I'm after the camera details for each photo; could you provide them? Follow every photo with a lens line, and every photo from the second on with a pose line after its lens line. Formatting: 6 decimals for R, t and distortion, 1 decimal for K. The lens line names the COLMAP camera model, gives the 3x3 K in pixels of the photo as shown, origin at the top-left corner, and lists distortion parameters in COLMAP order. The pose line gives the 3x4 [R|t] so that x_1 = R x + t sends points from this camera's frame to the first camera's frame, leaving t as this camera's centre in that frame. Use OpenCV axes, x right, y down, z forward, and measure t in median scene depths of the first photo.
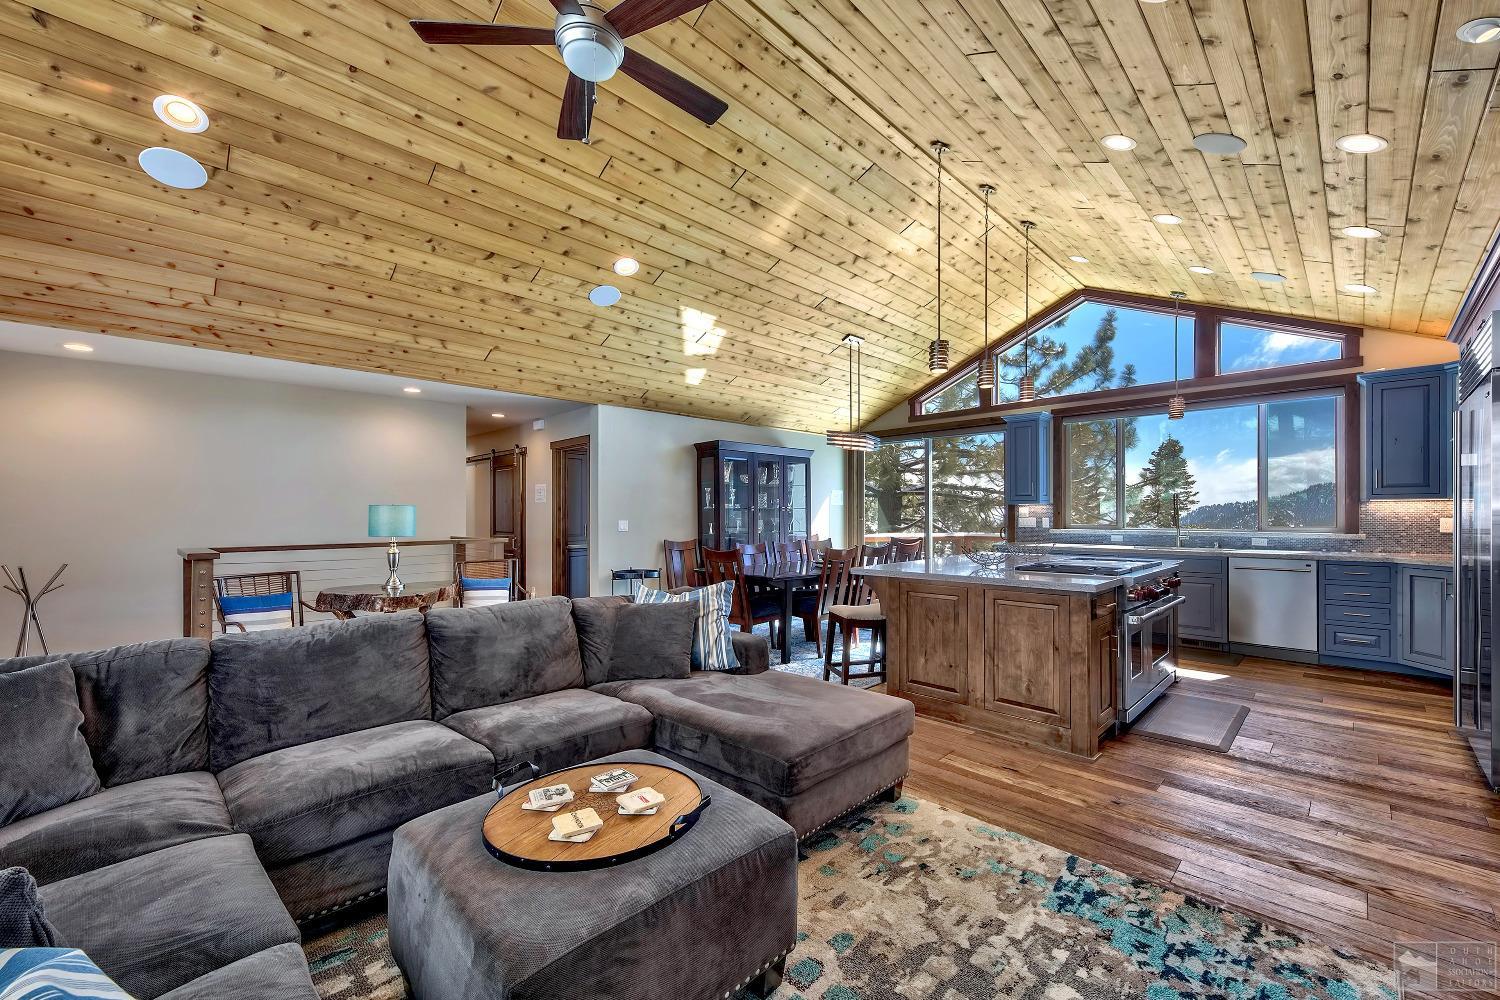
lens RADIAL K [[611.0, 0, 750.0], [0, 611.0, 500.0], [0, 0, 1]] dist [-0.000034, -0.000011]
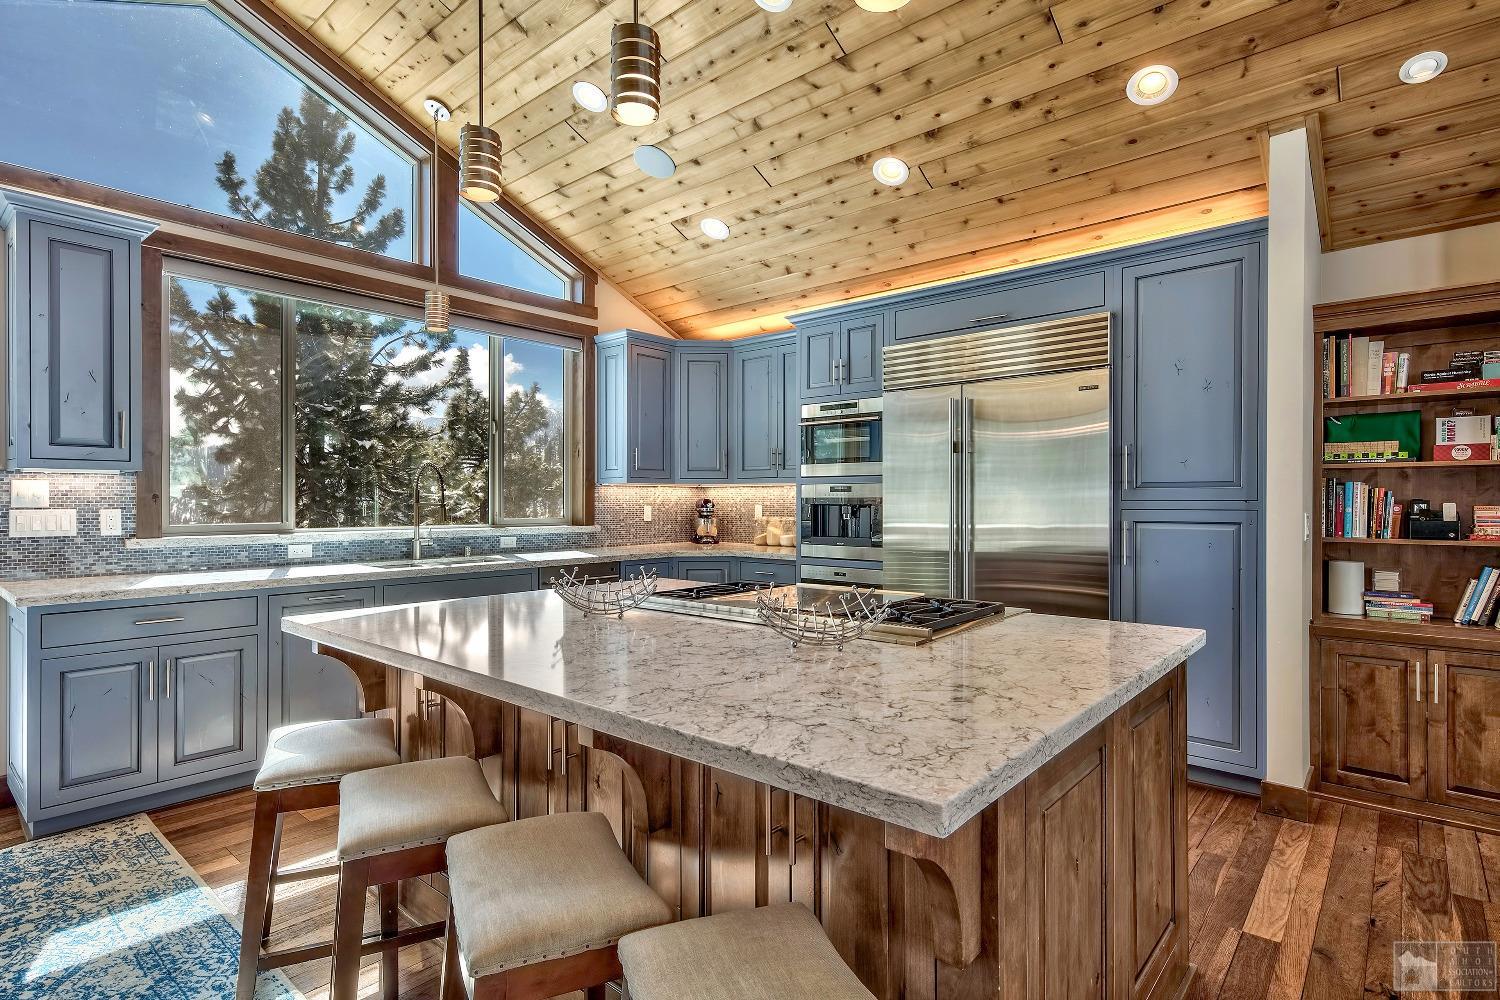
lens RADIAL K [[750.8, 0, 750.0], [0, 750.8, 500.0], [0, 0, 1]] dist [0.000143, 0.000014]
pose [[-0.066435, 0.000605, 0.997791, -0.003971], [-0.025298, 0.999677, -0.002290, 0.017573], [-0.997470, -0.025394, -0.066398, 0.798605]]
